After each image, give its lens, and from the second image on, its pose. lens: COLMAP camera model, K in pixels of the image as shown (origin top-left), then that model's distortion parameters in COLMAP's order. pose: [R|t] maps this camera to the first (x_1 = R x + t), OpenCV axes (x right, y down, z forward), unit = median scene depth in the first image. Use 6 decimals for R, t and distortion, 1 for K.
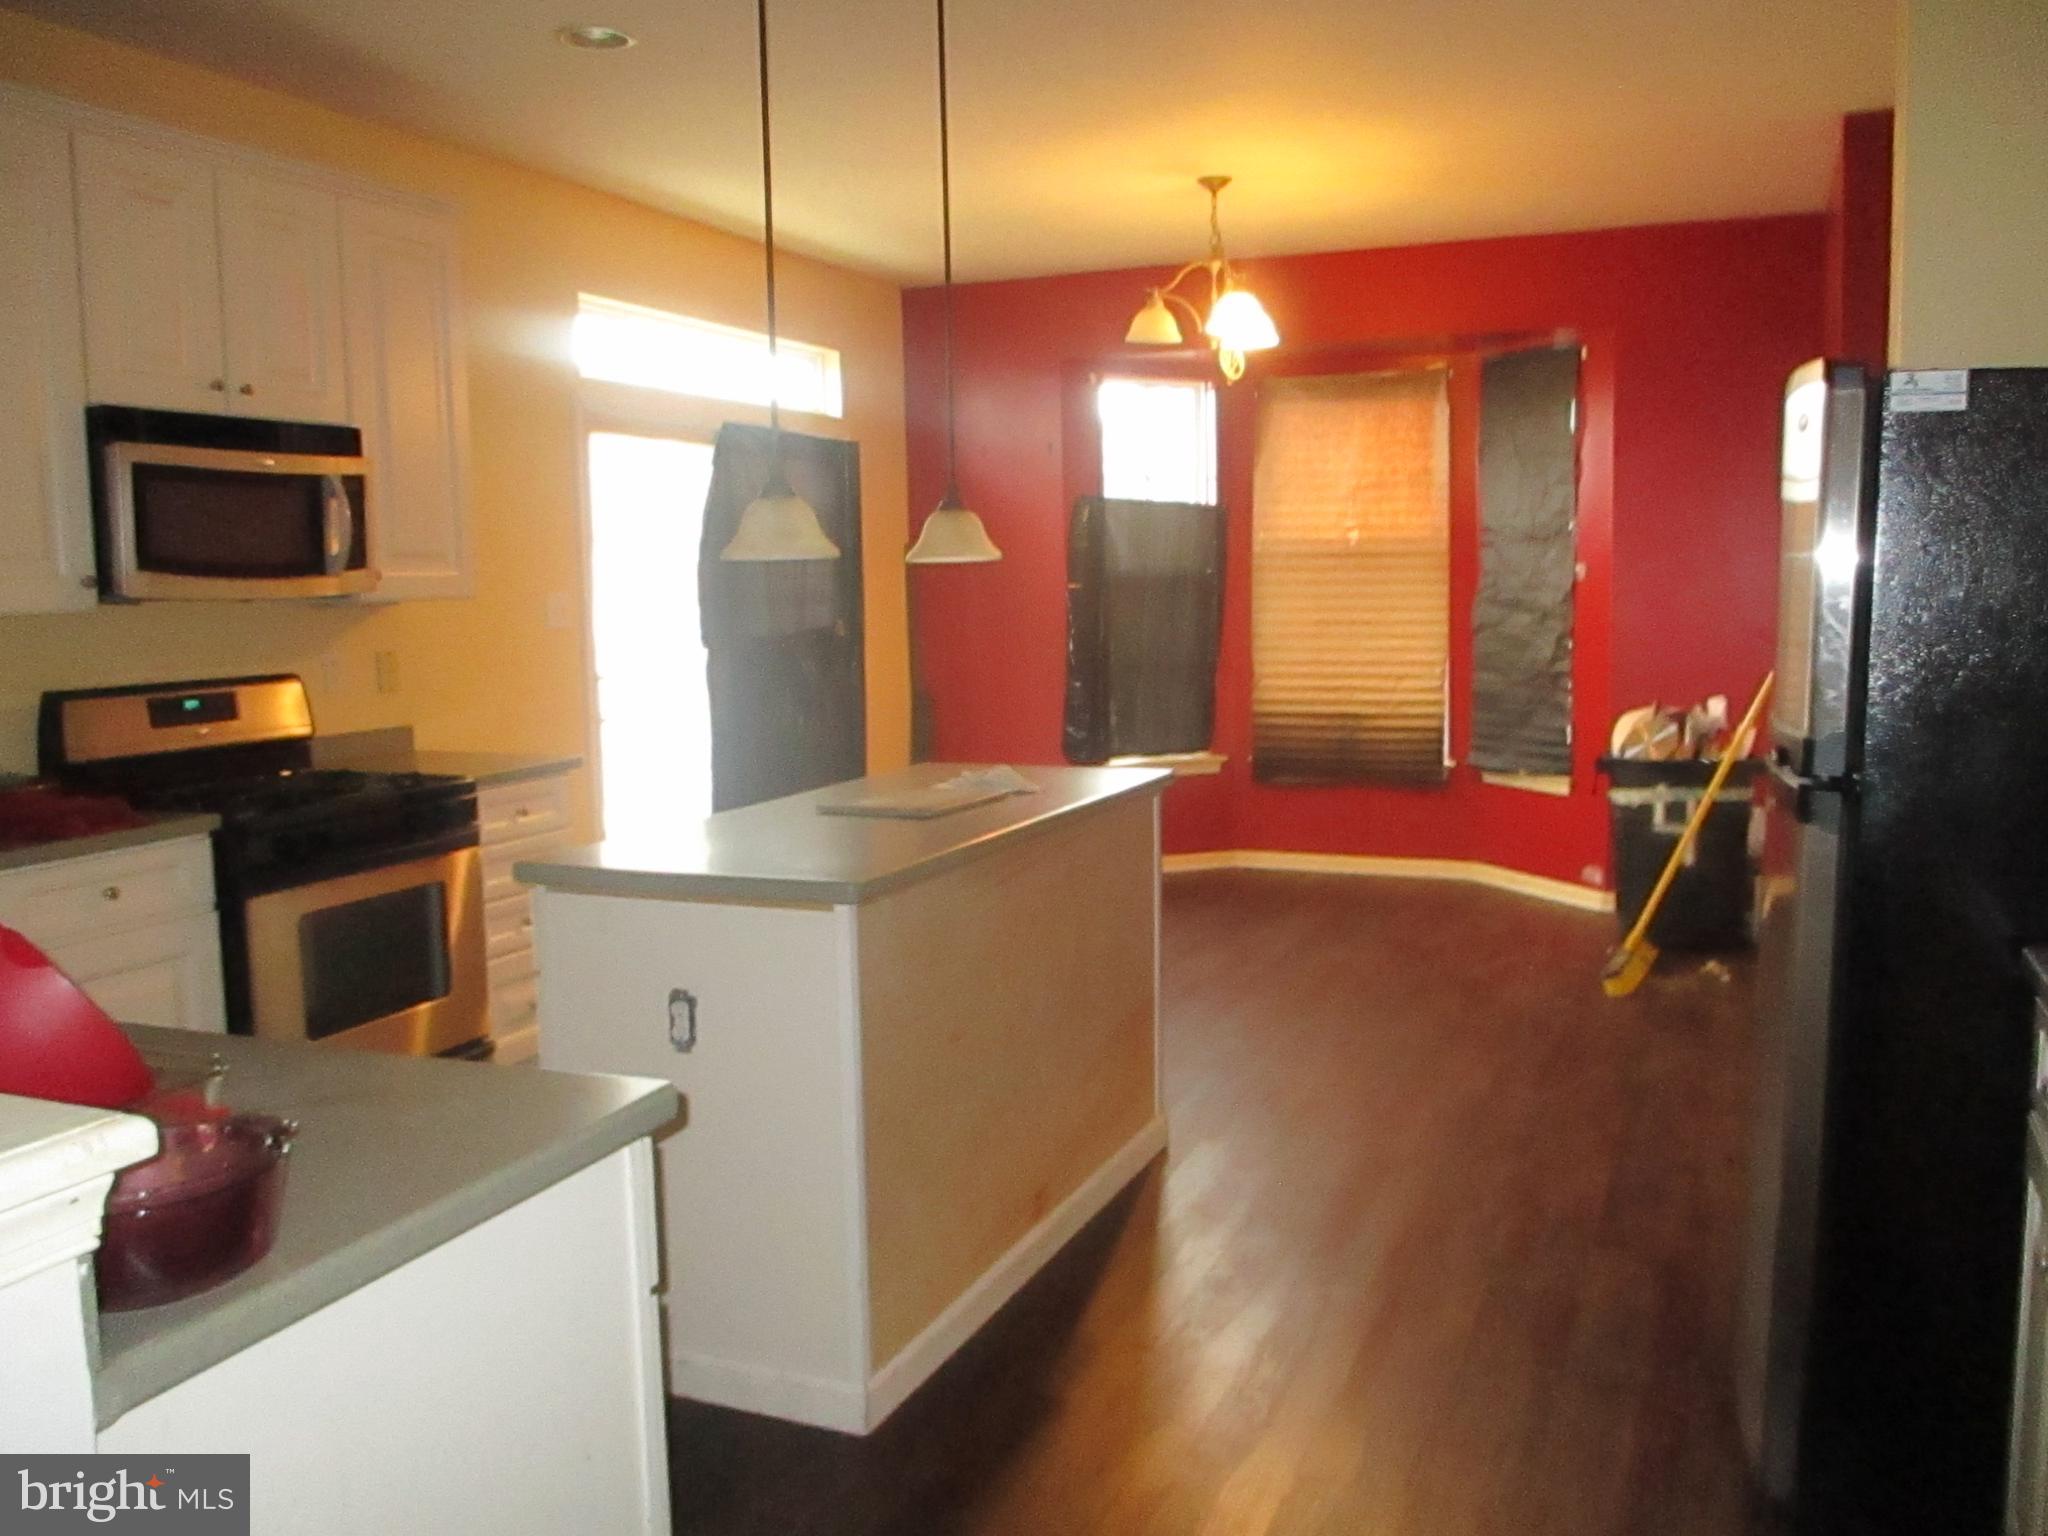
lens RADIAL K [[1678.8, 0, 1035.6], [0, 1678.8, 765.1], [0, 0, 1]] dist [-0.062737, 0.002208]
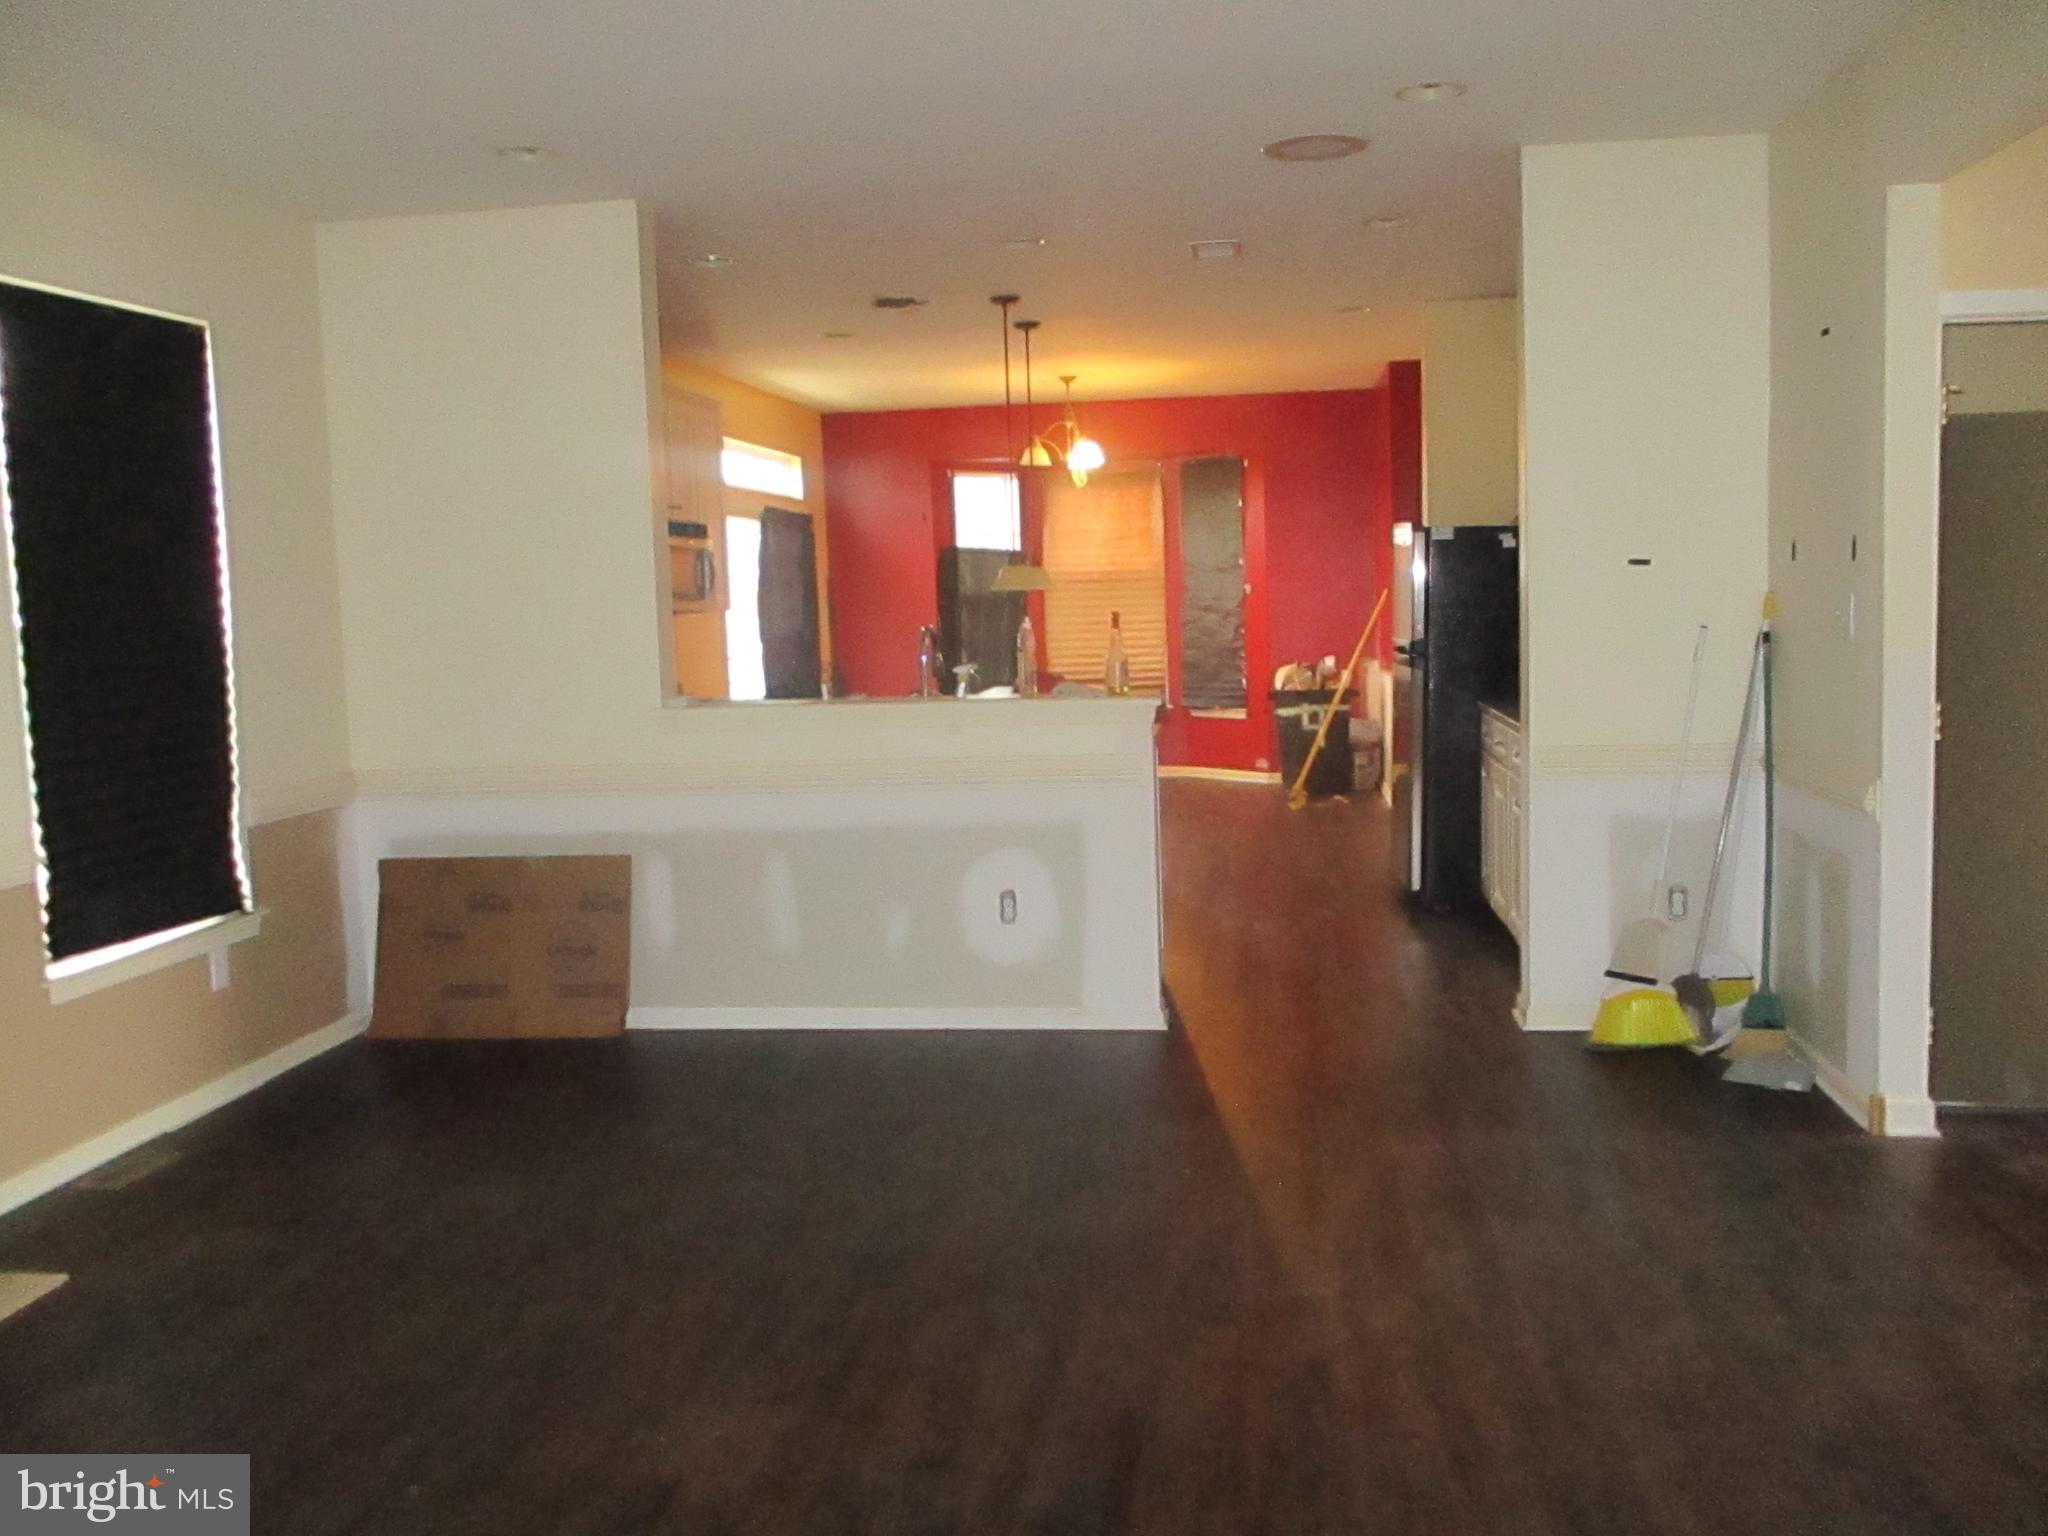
lens RADIAL K [[1678.8, 0, 1018.1], [0, 1678.8, 767.5], [0, 0, 1]] dist [-0.062737, 0.002208]
pose [[0.966389, -0.041626, 0.253693, -0.346889], [0.044348, 0.999004, -0.005015, 0.066377], [-0.253231, 0.016098, 0.967272, -0.609298]]
